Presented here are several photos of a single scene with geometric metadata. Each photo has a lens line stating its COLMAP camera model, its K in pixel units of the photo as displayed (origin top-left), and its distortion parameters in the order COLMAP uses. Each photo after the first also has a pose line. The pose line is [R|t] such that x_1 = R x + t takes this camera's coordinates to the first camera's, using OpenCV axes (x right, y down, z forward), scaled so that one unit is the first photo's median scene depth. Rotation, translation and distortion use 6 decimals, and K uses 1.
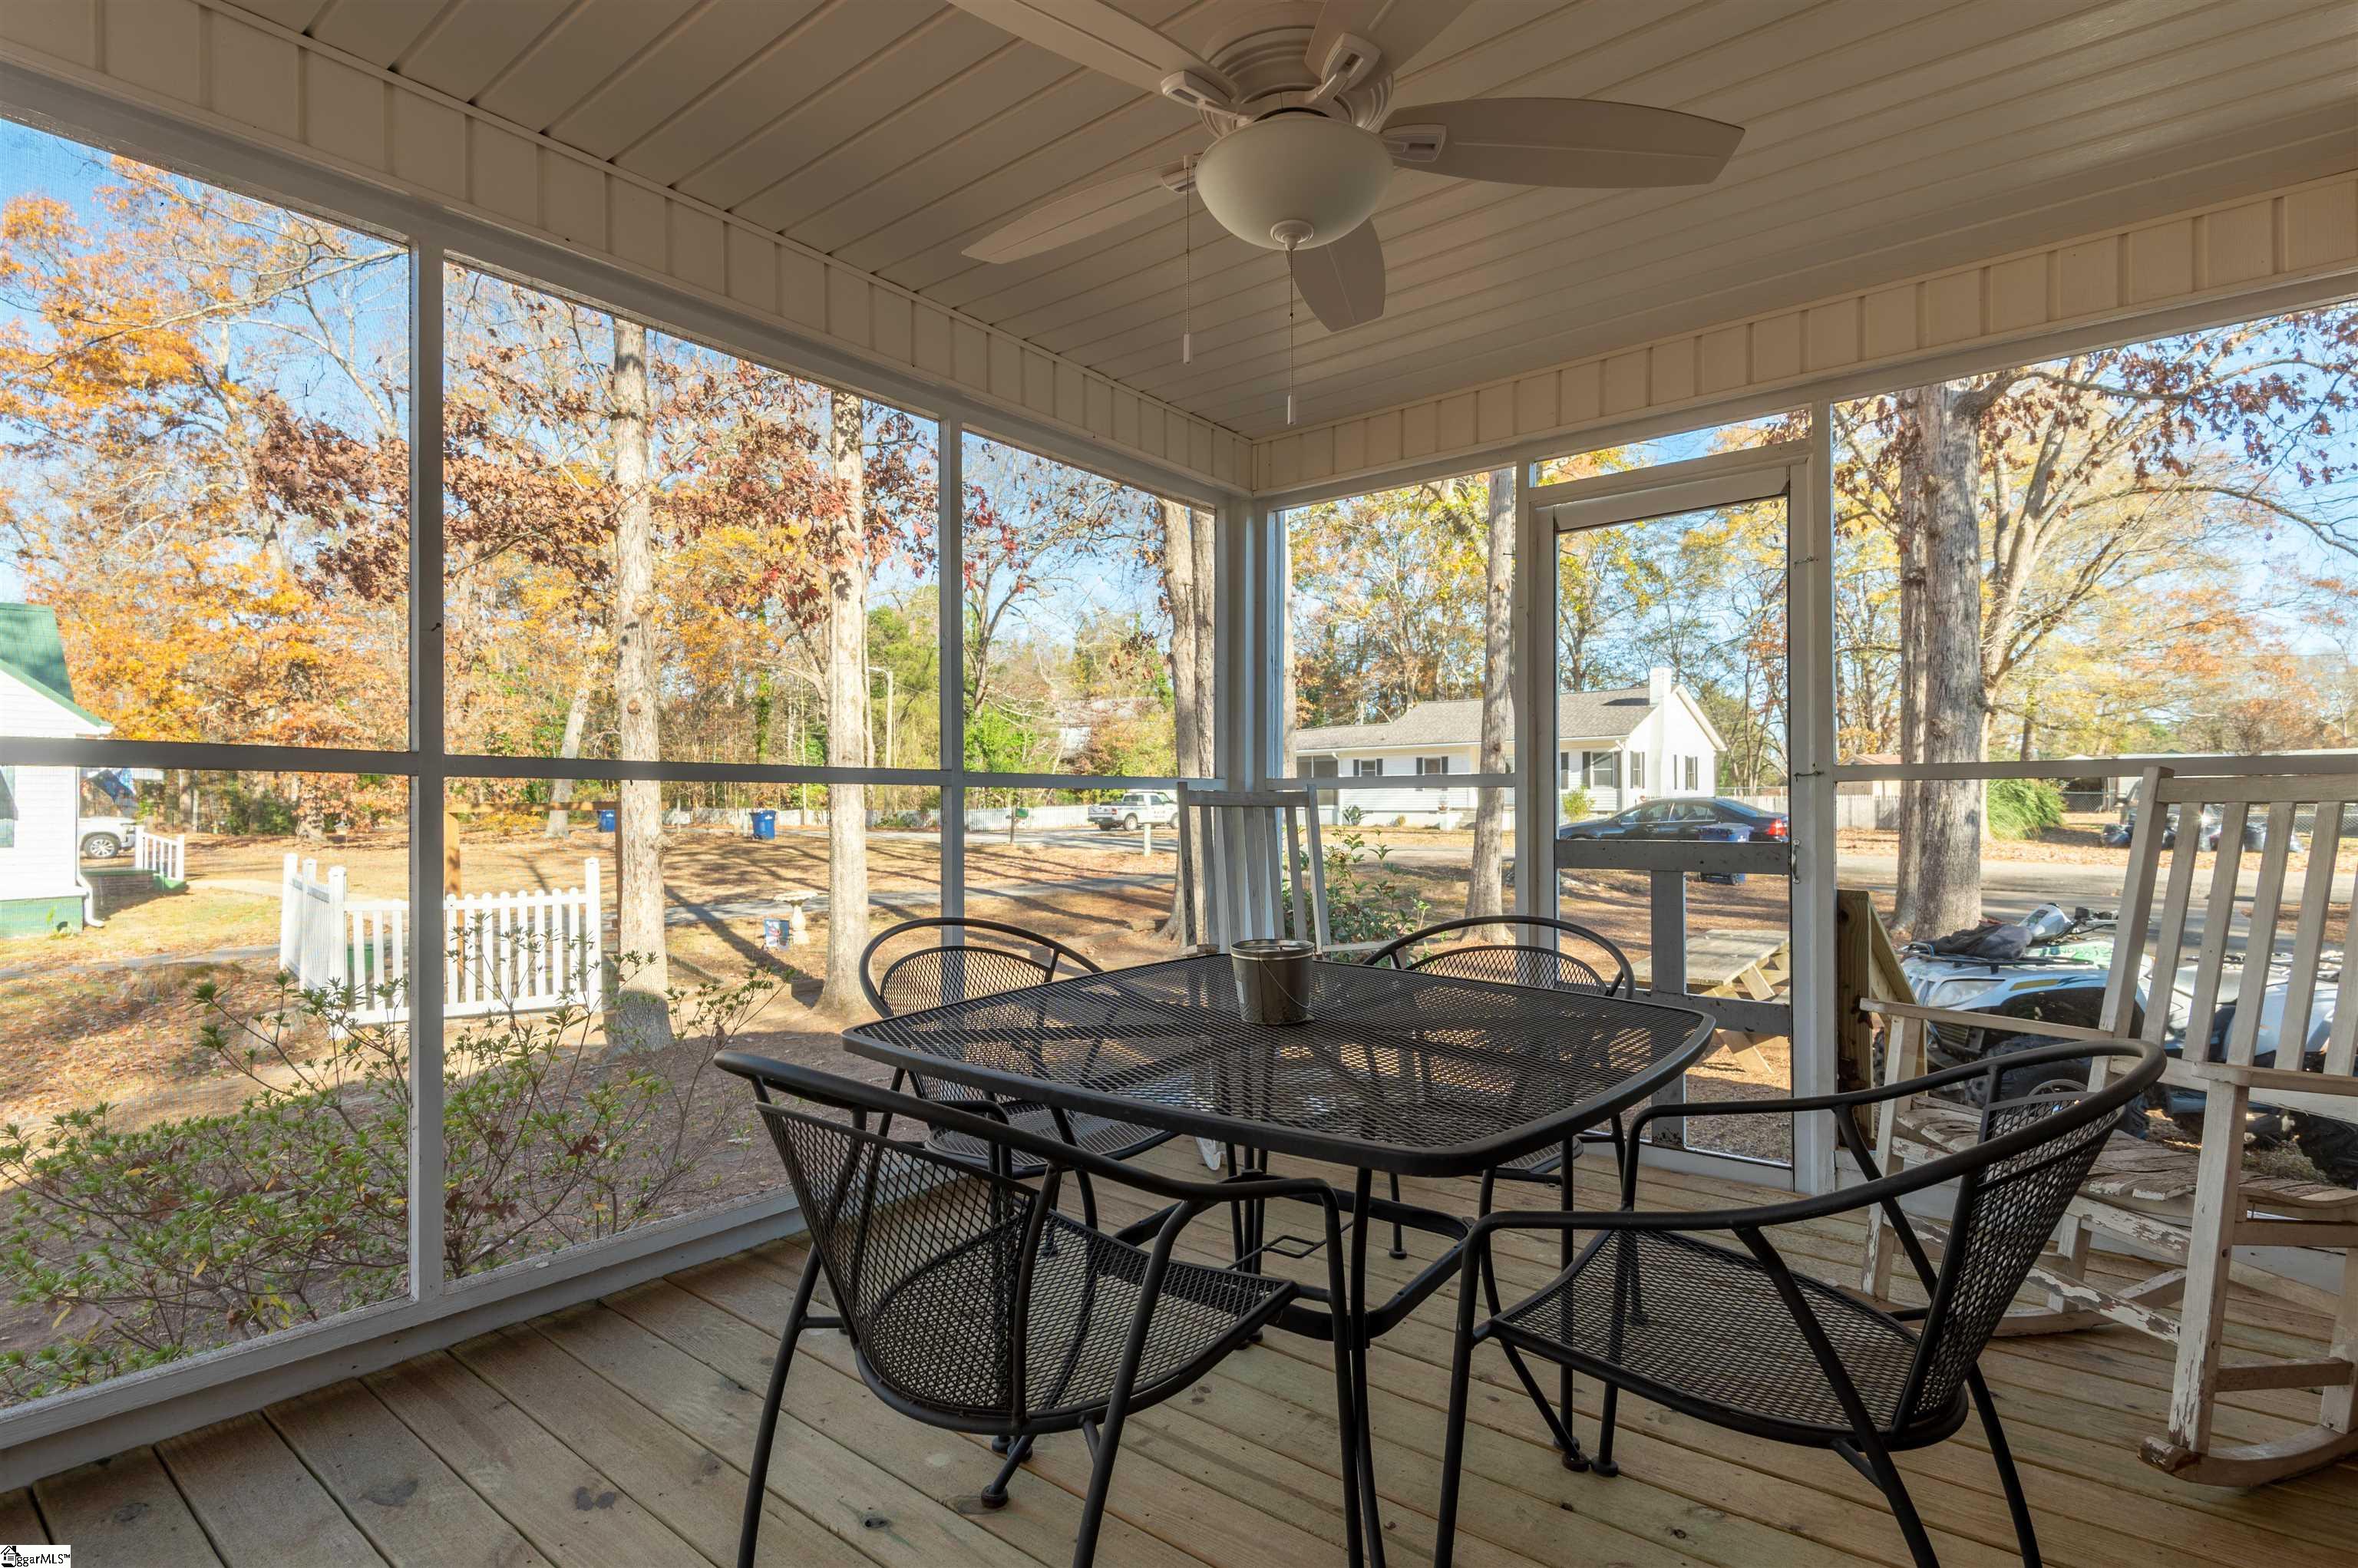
lens RADIAL K [[1136.8, 0, 1177.8], [0, 1136.8, 792.1], [0, 0, 1]] dist [-0.000824, -0.000141]
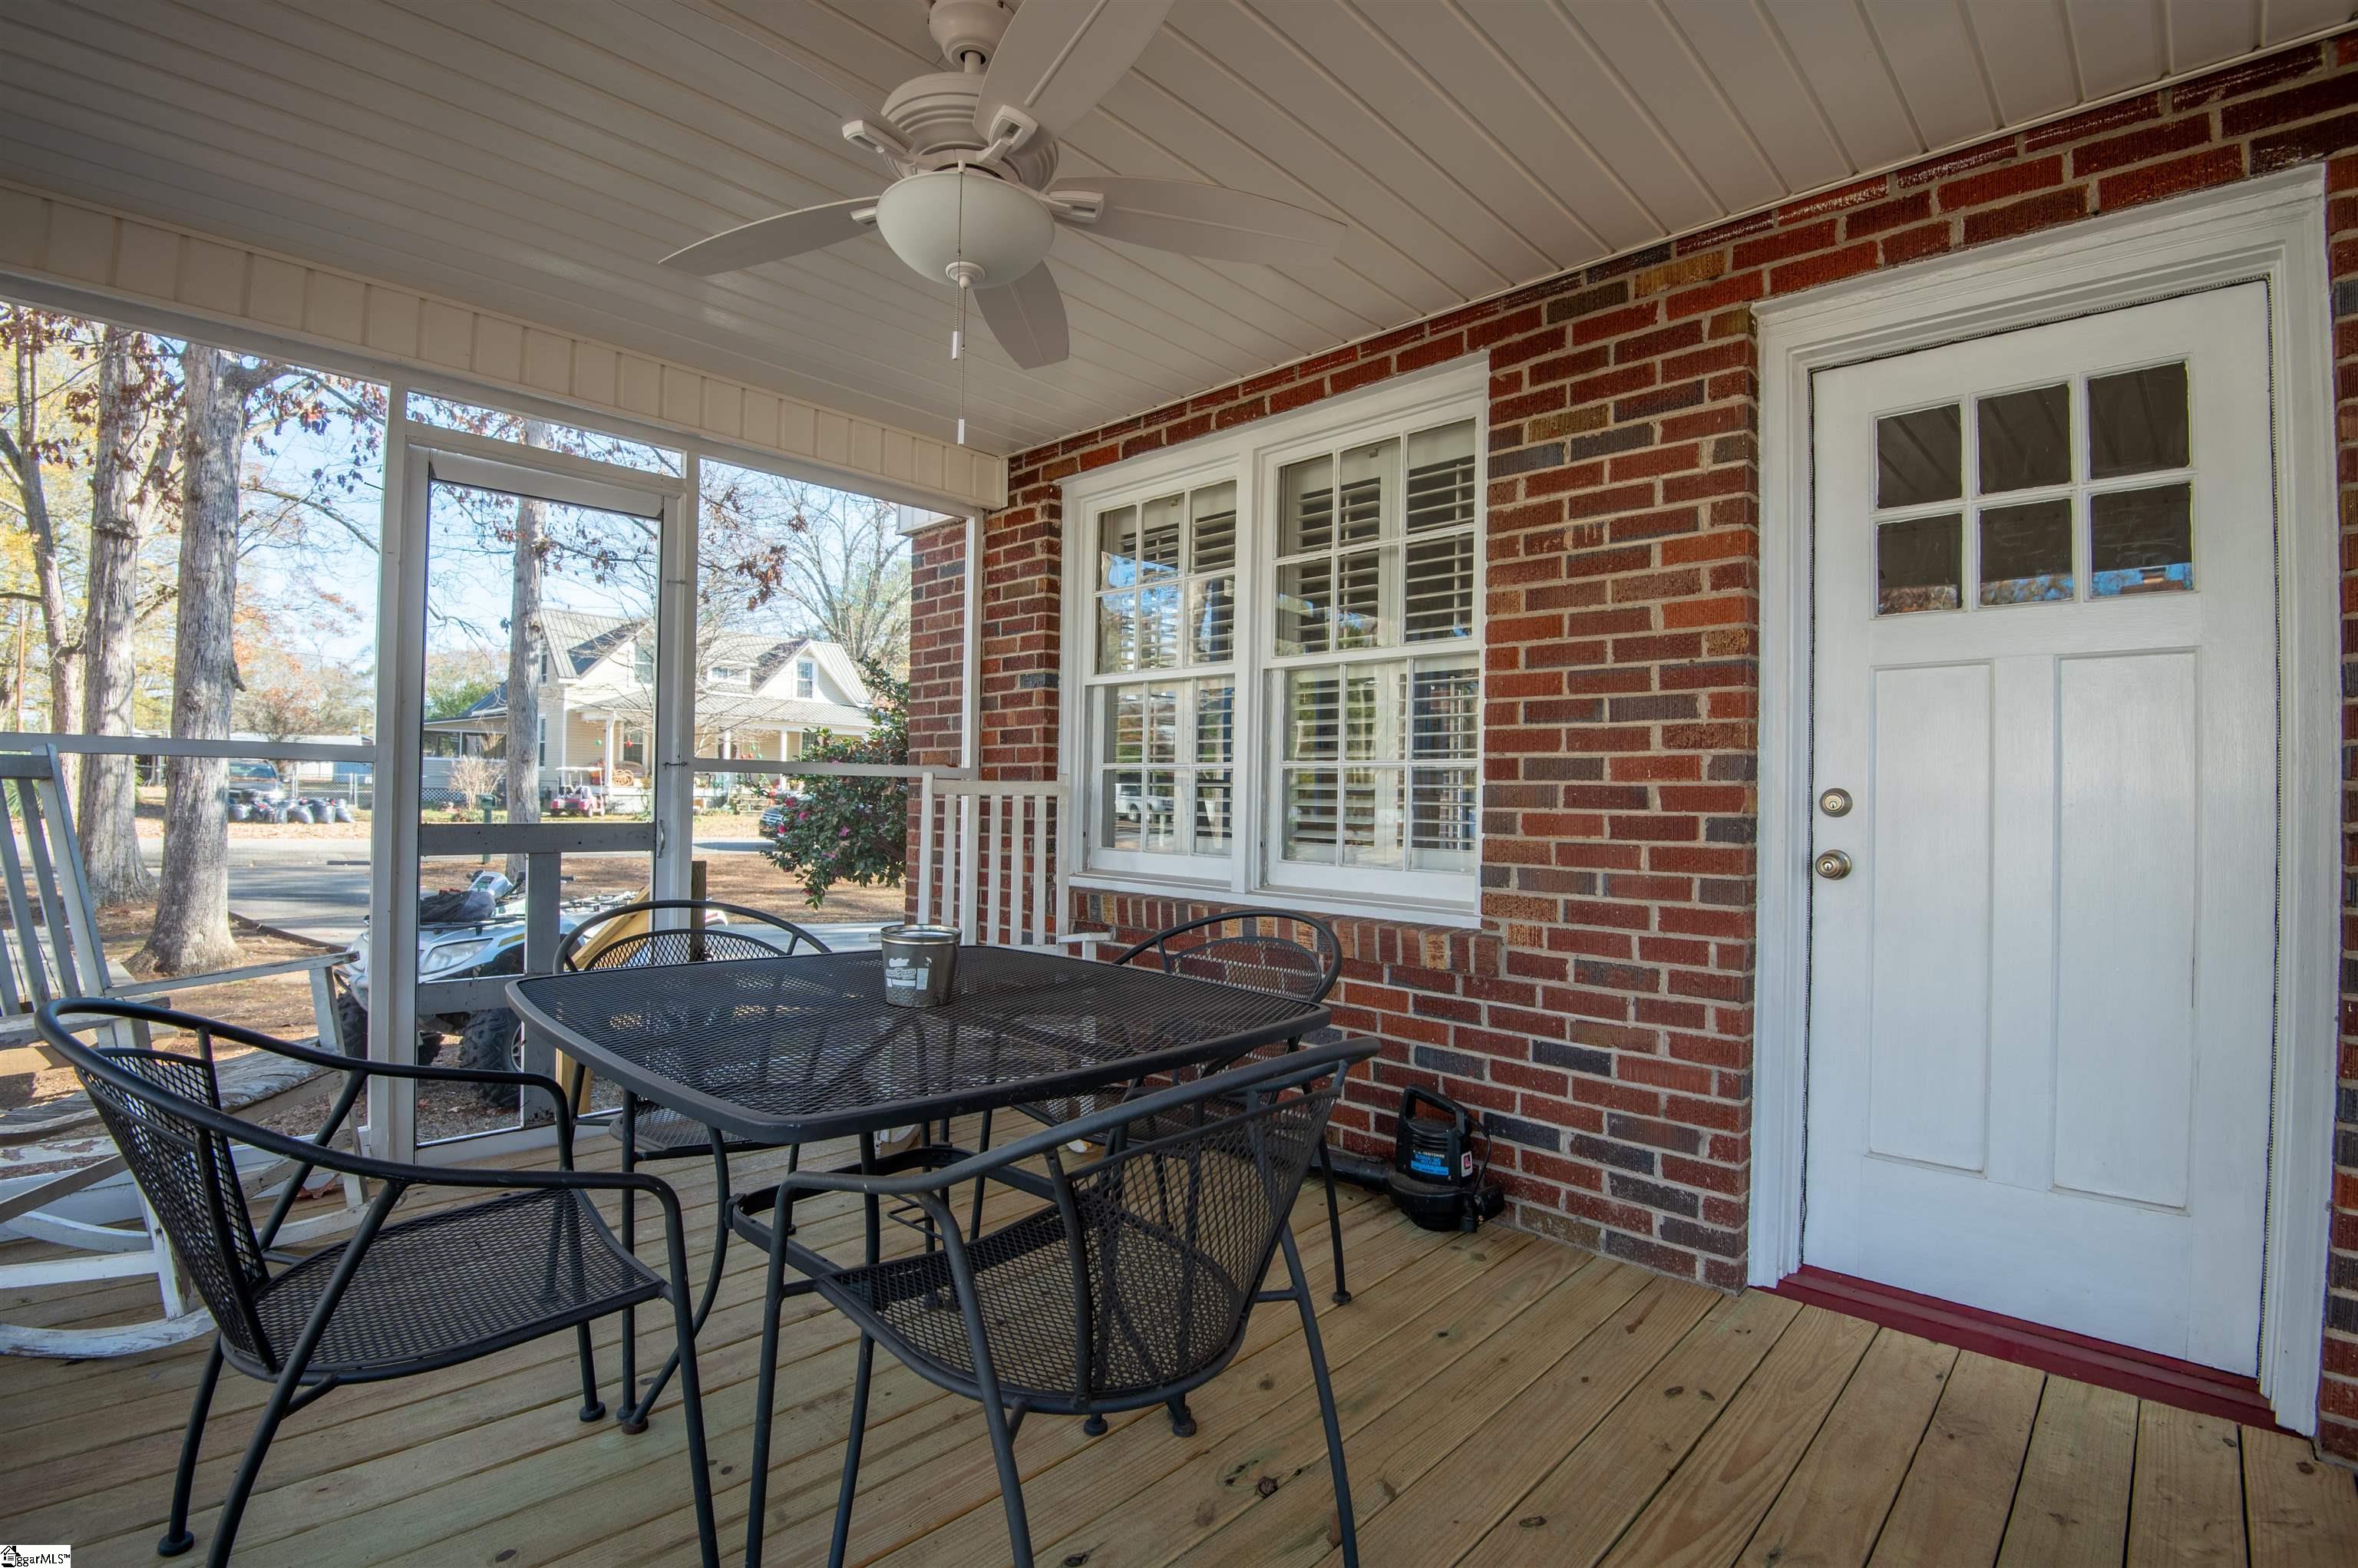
lens RADIAL K [[1069.7, 0, 1176.3], [0, 1069.7, 786.4], [0, 0, 1]] dist [-0.000231, -0.039927]
pose [[0.082886, 0.015424, 0.996440, -0.129728], [-0.032183, 0.999400, -0.012792, 0.001227], [-0.996039, -0.031008, 0.083333, 0.100570]]
